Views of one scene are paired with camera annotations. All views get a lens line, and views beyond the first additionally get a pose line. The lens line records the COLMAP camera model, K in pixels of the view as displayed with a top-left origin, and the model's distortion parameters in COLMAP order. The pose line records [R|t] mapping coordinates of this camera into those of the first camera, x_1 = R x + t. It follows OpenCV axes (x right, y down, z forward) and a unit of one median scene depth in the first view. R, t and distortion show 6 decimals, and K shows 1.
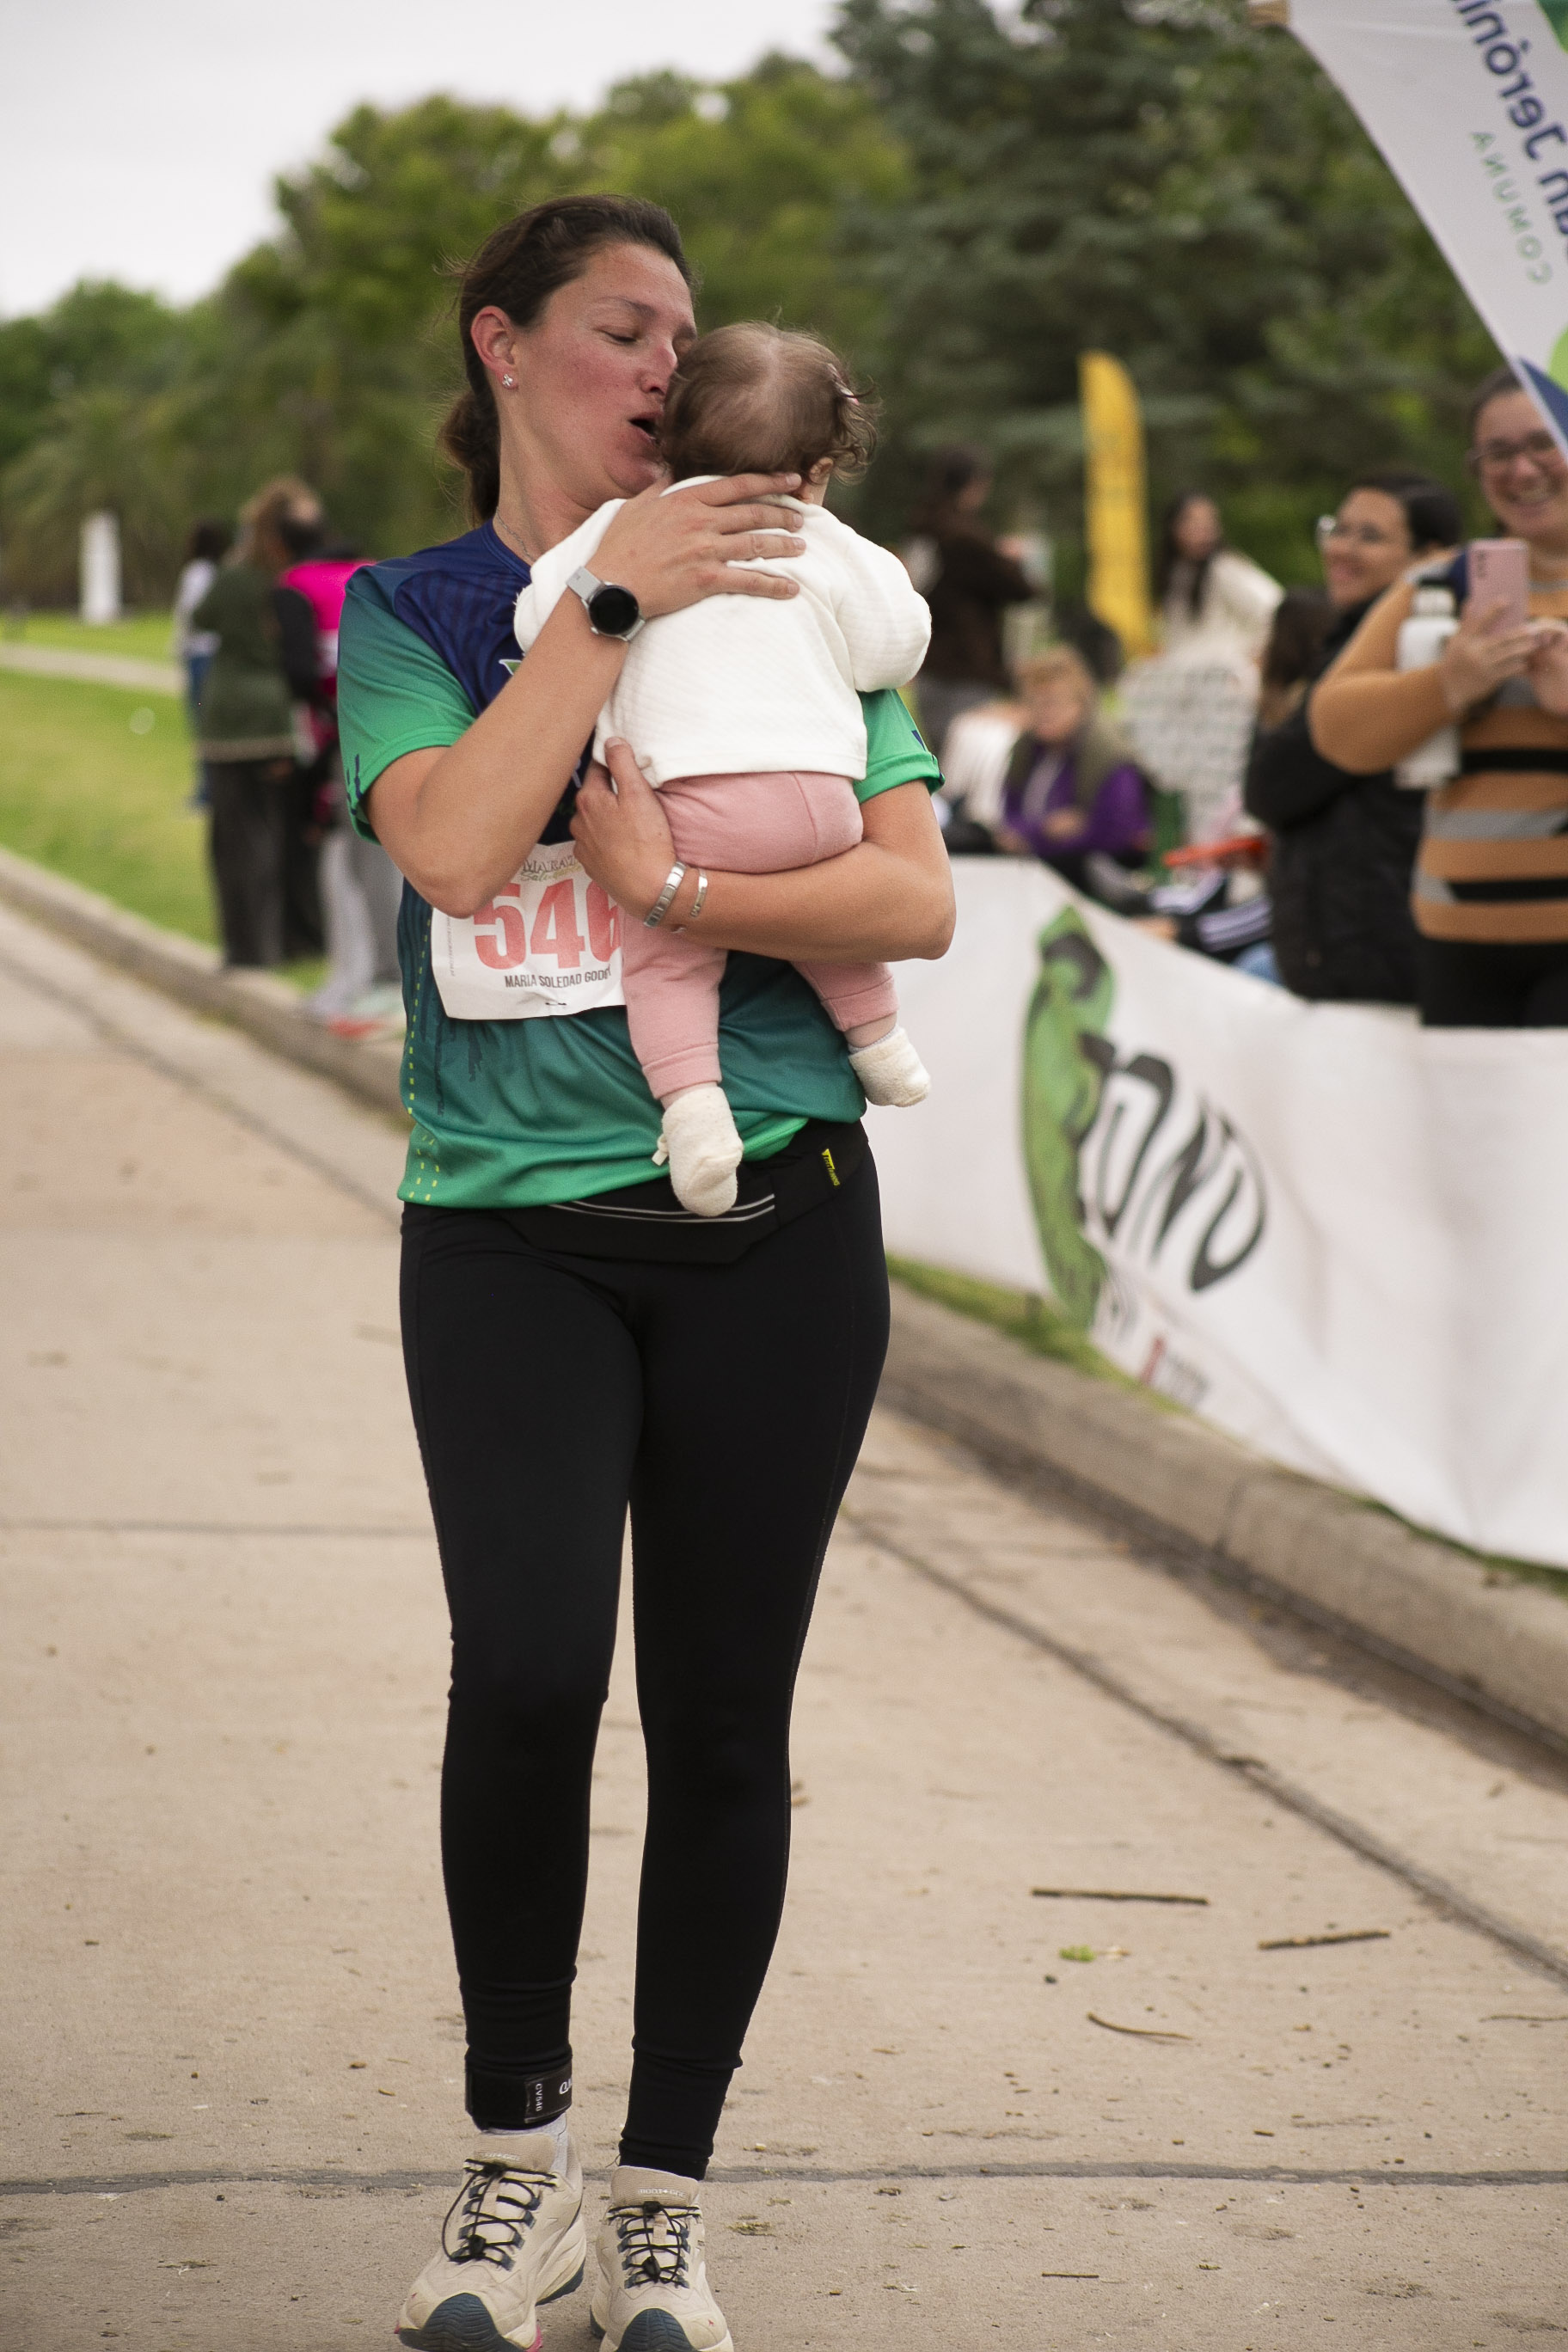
lens RADIAL K [[8231.8, 0, 774.5], [0, 8231.8, 1127.6], [0, 0, 1]] dist [0.676519, 1.268935]
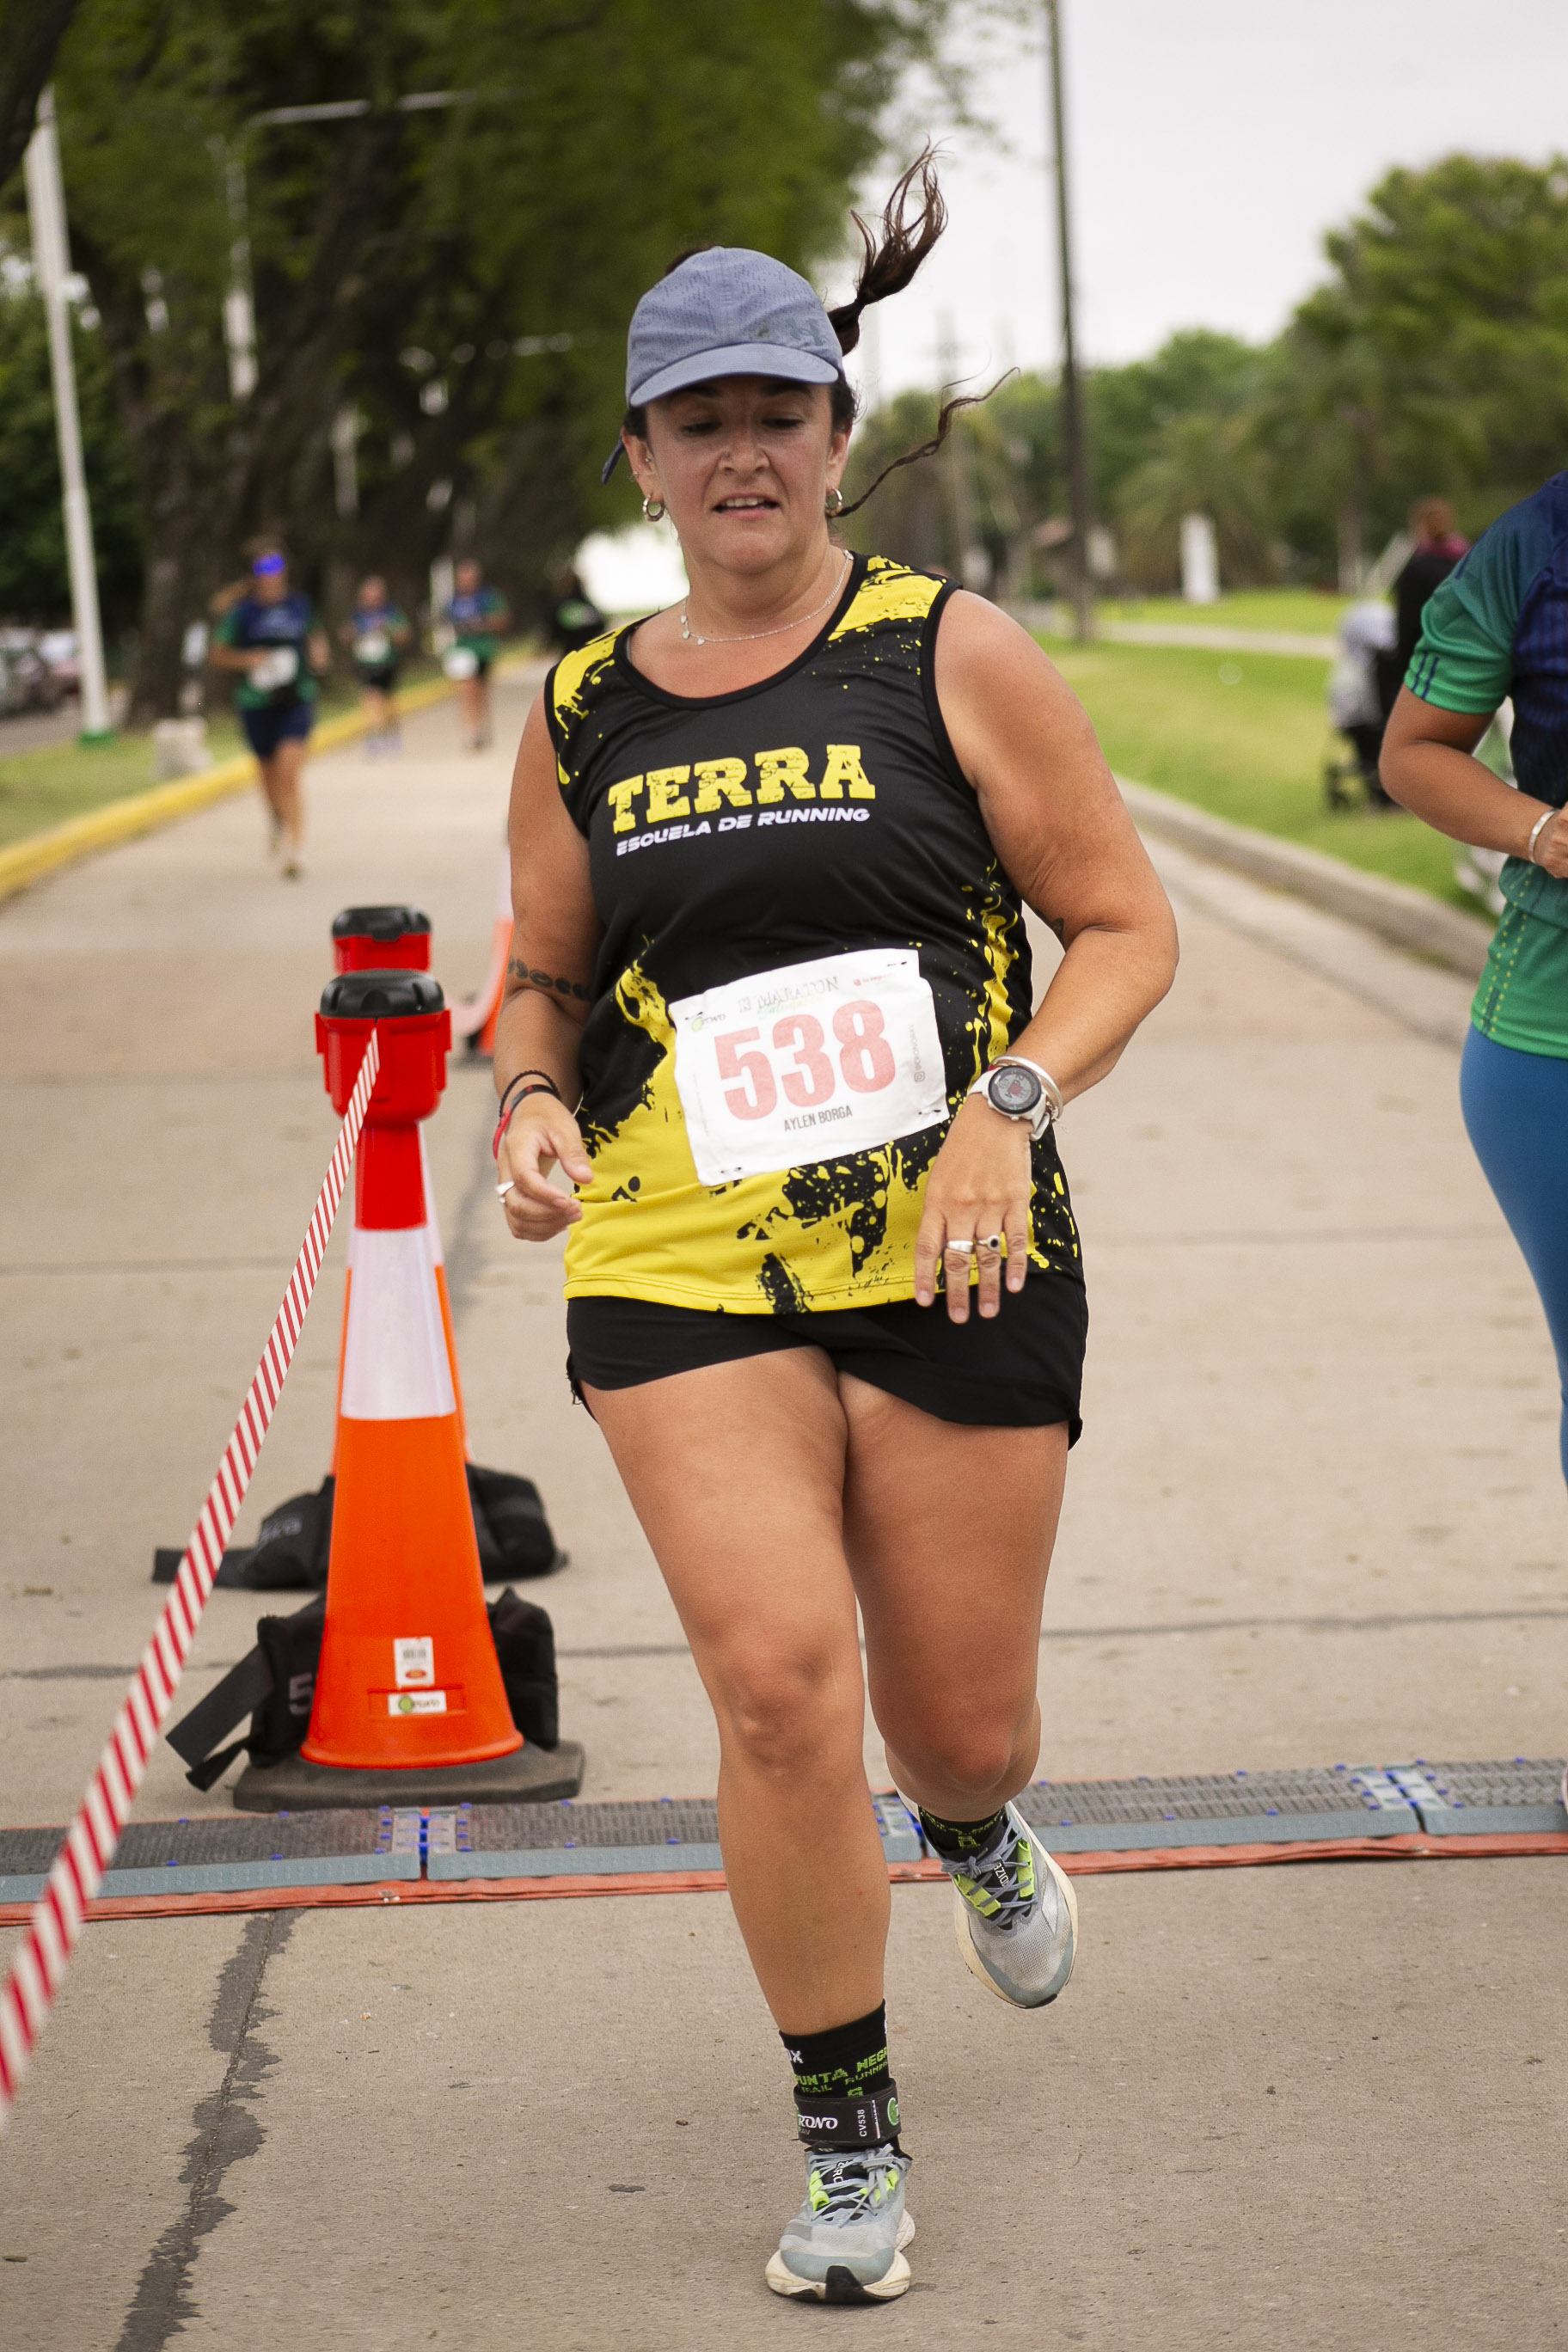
lens RADIAL K [[6900.0, 0, 745.0], [0, 6900.0, 1175.9], [0, 0, 1]] dist [0.215994, 1.663804]
pose [[0.986638, -0.051887, -0.154447, 0.027277], [0.055045, 0.998352, 0.016239, 0.017894], [0.153349, -0.024524, 0.987868, -0.151882]]
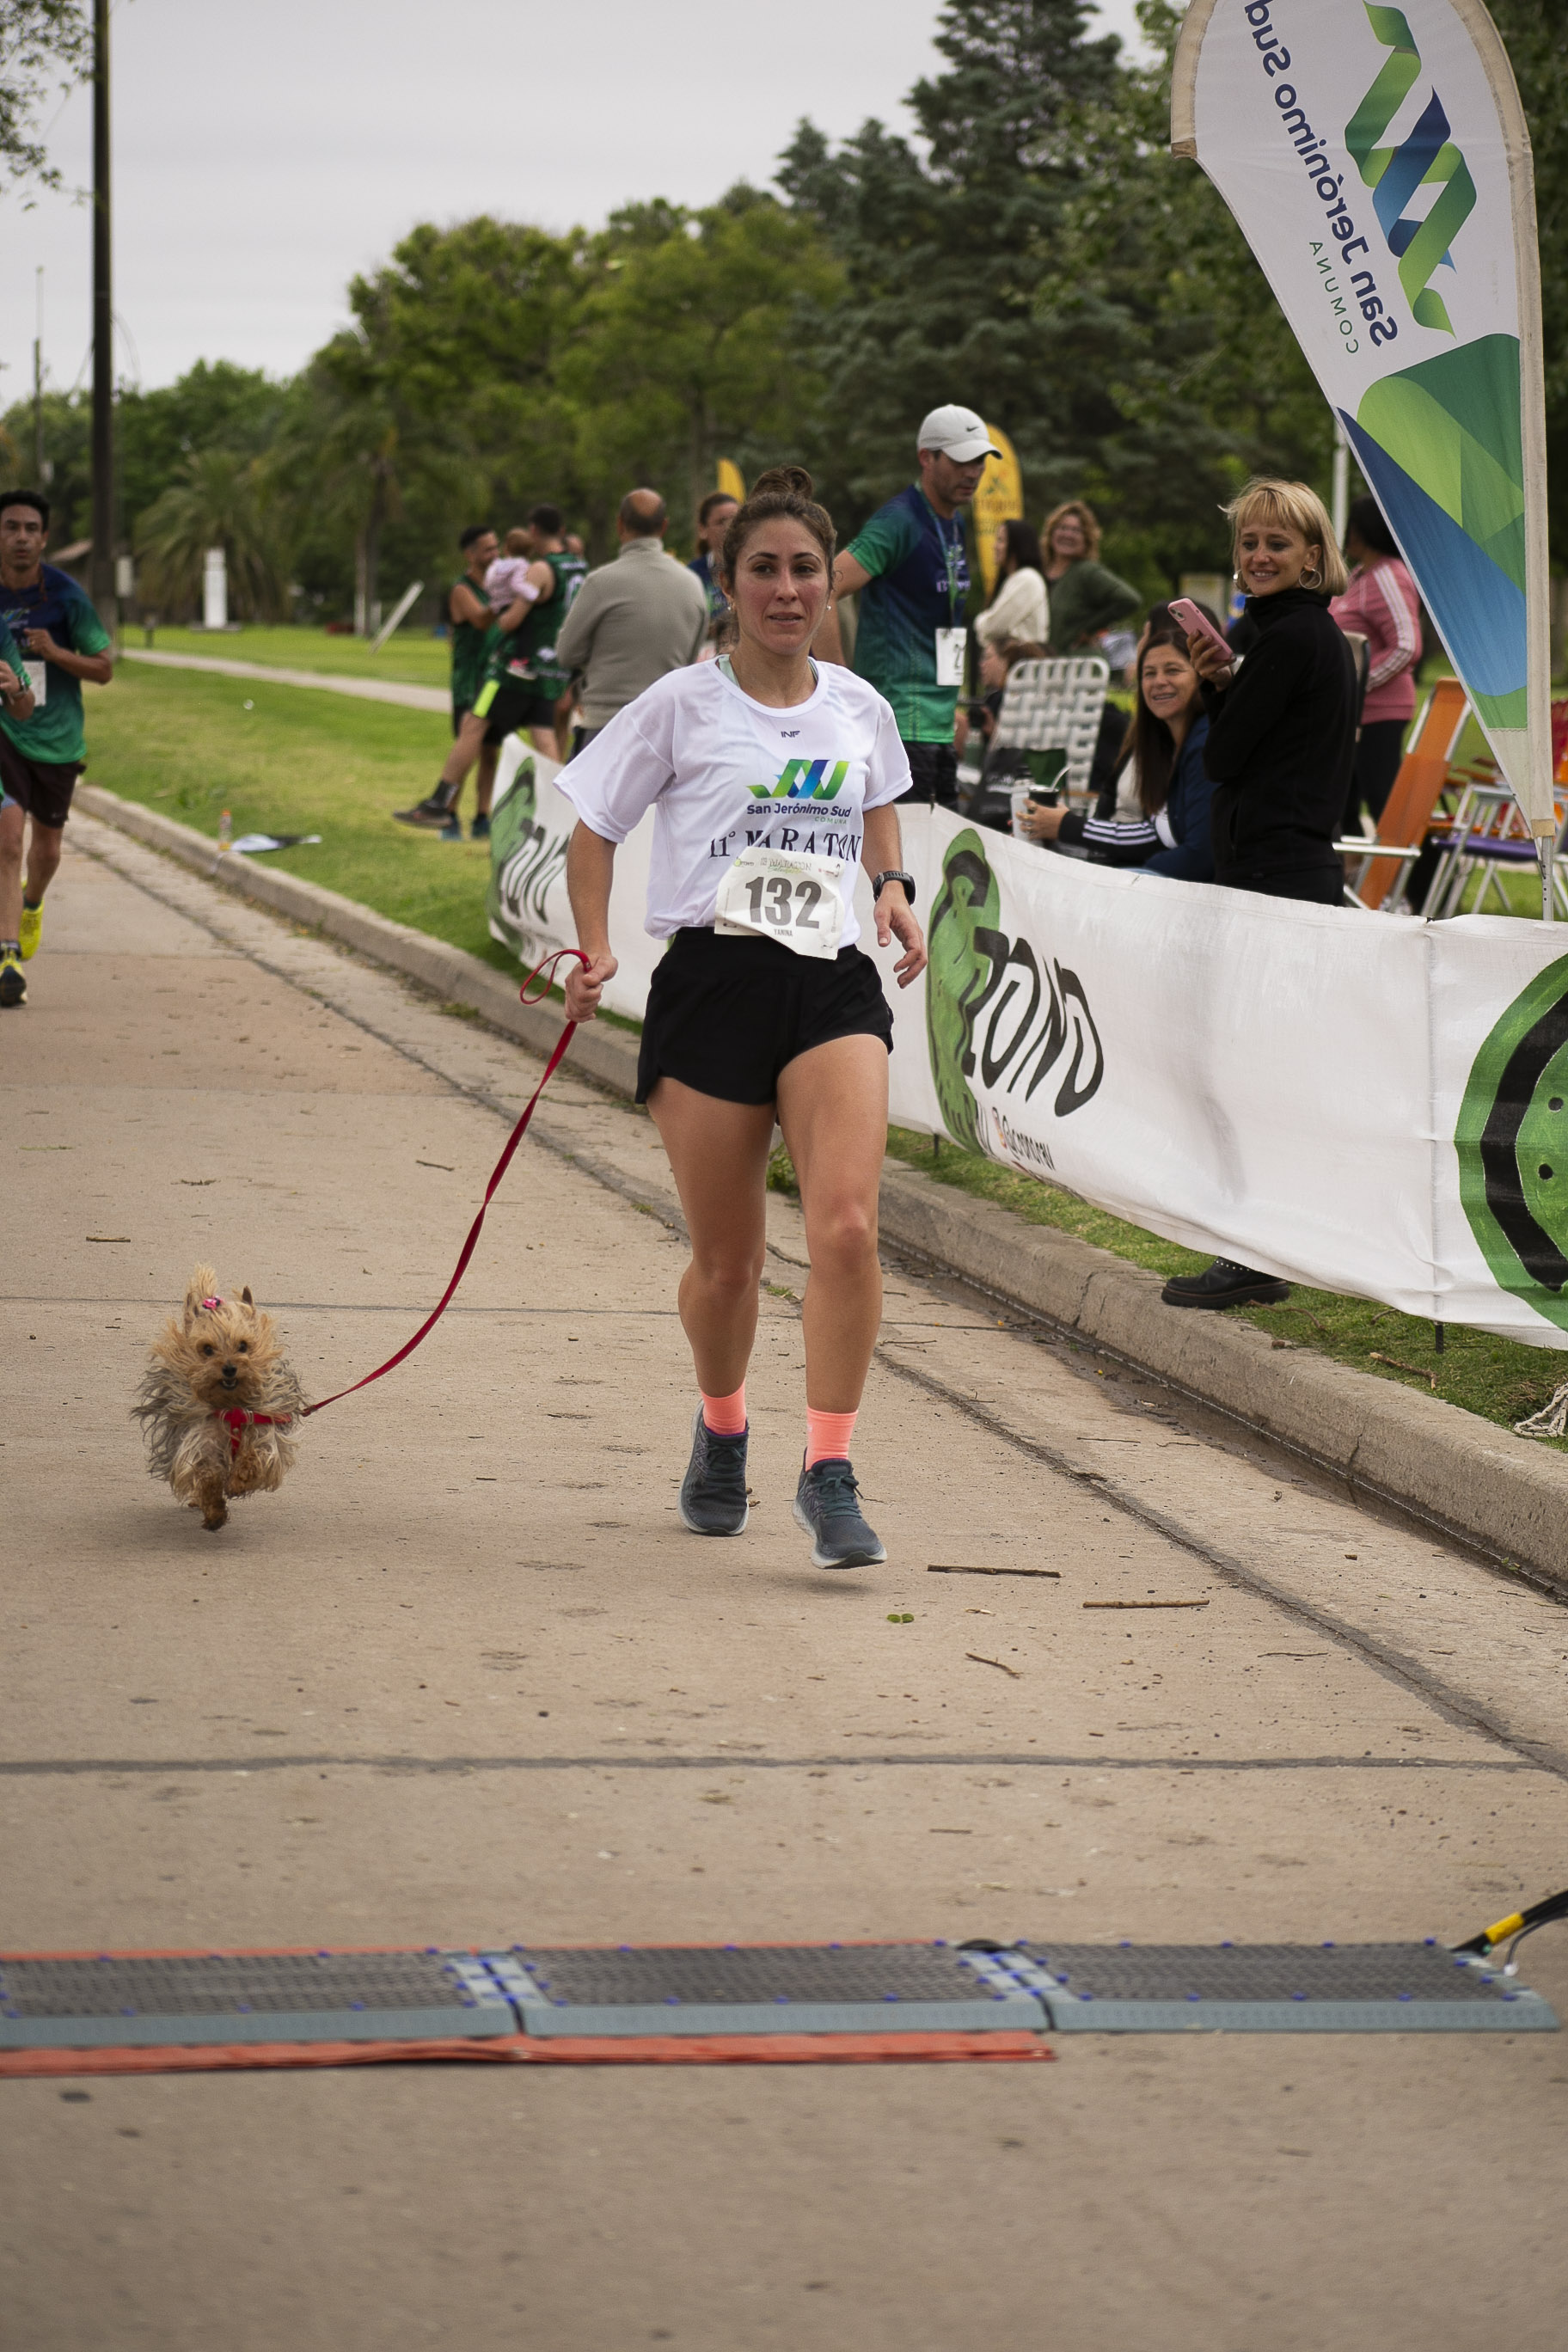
lens RADIAL K [[6495.7, 0, 784.0], [0, 6495.7, 1176.0], [0, 0, 1]] dist [0.153907, 1.643297]
pose [[0.999974, 0.002671, 0.006658, 0.000717], [-0.002815, 0.999760, 0.021730, 0.005942], [-0.006599, -0.021748, 0.999742, -0.040299]]
